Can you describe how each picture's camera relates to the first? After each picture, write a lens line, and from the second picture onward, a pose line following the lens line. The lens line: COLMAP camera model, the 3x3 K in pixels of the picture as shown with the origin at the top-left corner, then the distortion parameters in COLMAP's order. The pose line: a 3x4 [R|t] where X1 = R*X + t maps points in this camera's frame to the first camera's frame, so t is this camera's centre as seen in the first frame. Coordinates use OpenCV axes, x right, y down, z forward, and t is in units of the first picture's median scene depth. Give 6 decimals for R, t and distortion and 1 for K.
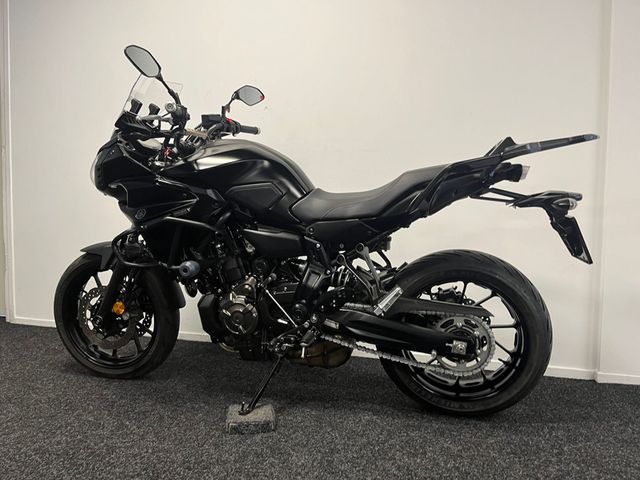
lens RADIAL K [[488.1, 0, 321.3], [0, 488.1, 236.4], [0, 0, 1]] dist [0.054592, -0.052522]
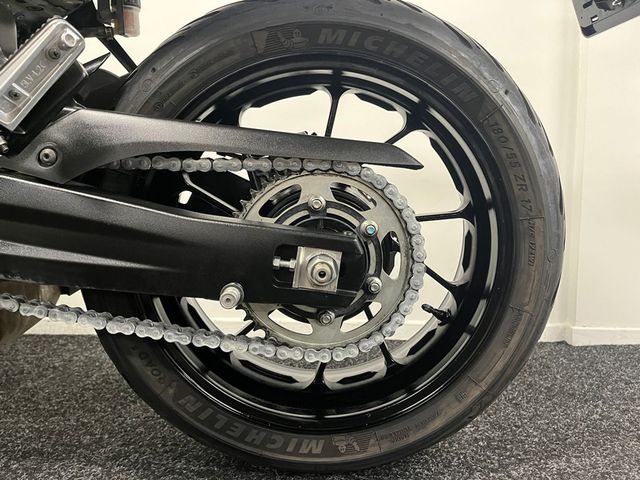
lens RADIAL K [[488.1, 0, 318.7], [0, 488.1, 236.1], [0, 0, 1]] dist [0.054592, -0.052522]
pose [[0.970793, -0.030992, 0.237910, 0.196848], [0.023246, 0.999107, 0.035294, 0.181556], [-0.238791, -0.028733, 0.970646, 0.661853]]
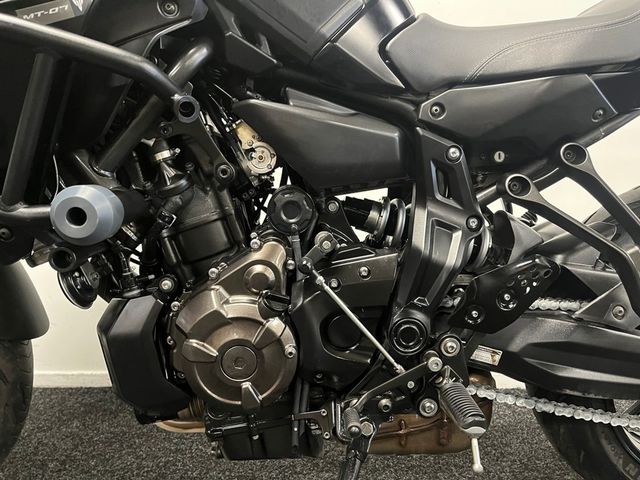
lens RADIAL K [[488.1, 0, 321.6], [0, 488.1, 248.9], [0, 0, 1]] dist [0.054592, -0.052522]
pose [[0.953967, -0.029568, 0.298452, -0.216877], [0.012445, 0.998174, 0.059110, 0.068338], [-0.299654, -0.052674, 0.952593, 0.659334]]
